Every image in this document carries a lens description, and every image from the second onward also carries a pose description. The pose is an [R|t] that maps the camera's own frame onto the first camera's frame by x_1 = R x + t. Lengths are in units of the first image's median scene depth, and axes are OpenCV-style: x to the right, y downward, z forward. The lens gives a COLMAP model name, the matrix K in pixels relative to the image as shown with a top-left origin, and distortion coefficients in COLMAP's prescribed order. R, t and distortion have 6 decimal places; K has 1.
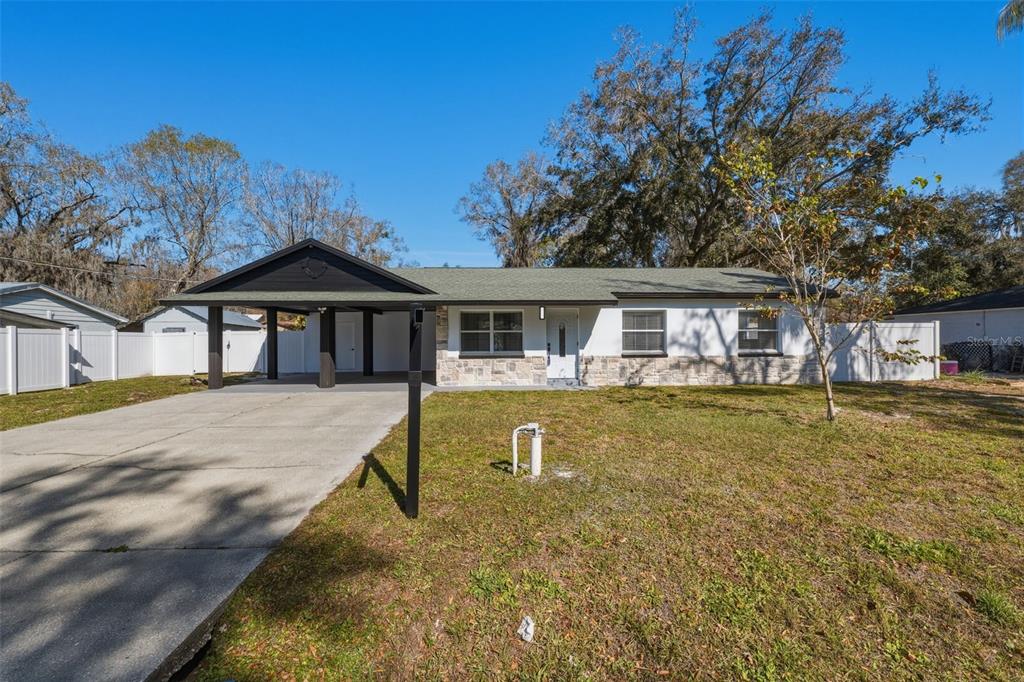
lens RADIAL K [[426.3, 0, 508.6], [0, 426.3, 337.5], [0, 0, 1]] dist [0.001352, -0.000401]
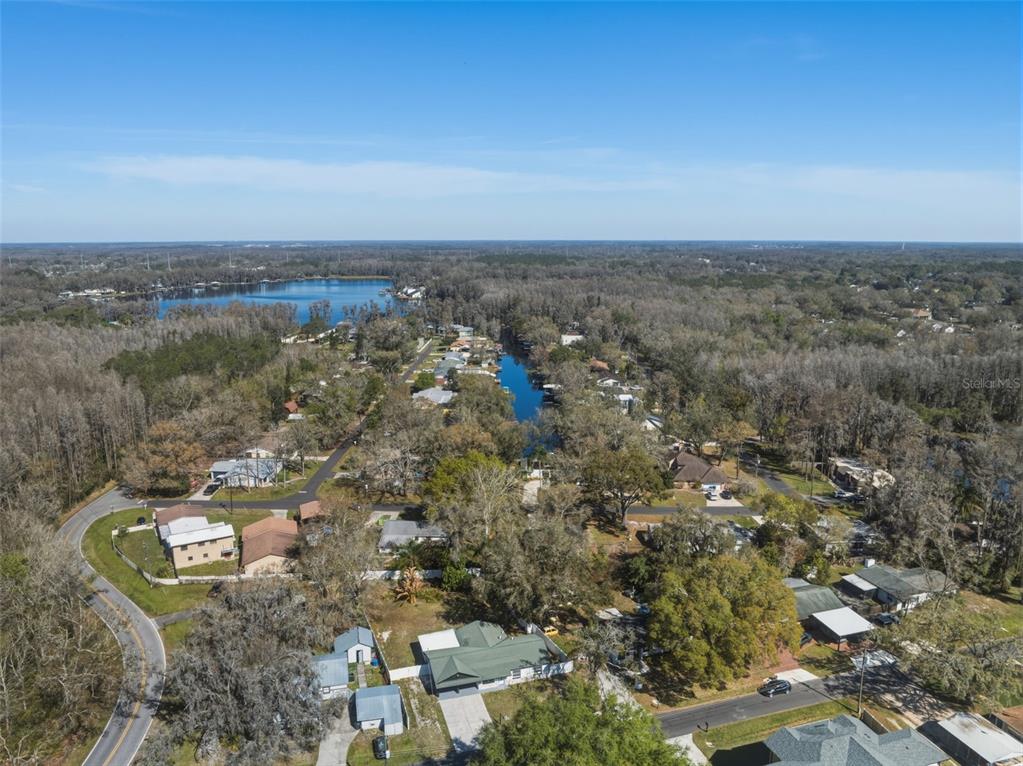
lens RADIAL K [[723.9, 0, 506.4], [0, 723.9, 382.2], [0, 0, 1]] dist [-0.021765, -0.021564]
pose [[0.968678, -0.043307, 0.244515, -1.815175], [-0.003333, 0.982319, 0.187185, -5.190754], [-0.248298, -0.182137, 0.951407, -6.744920]]
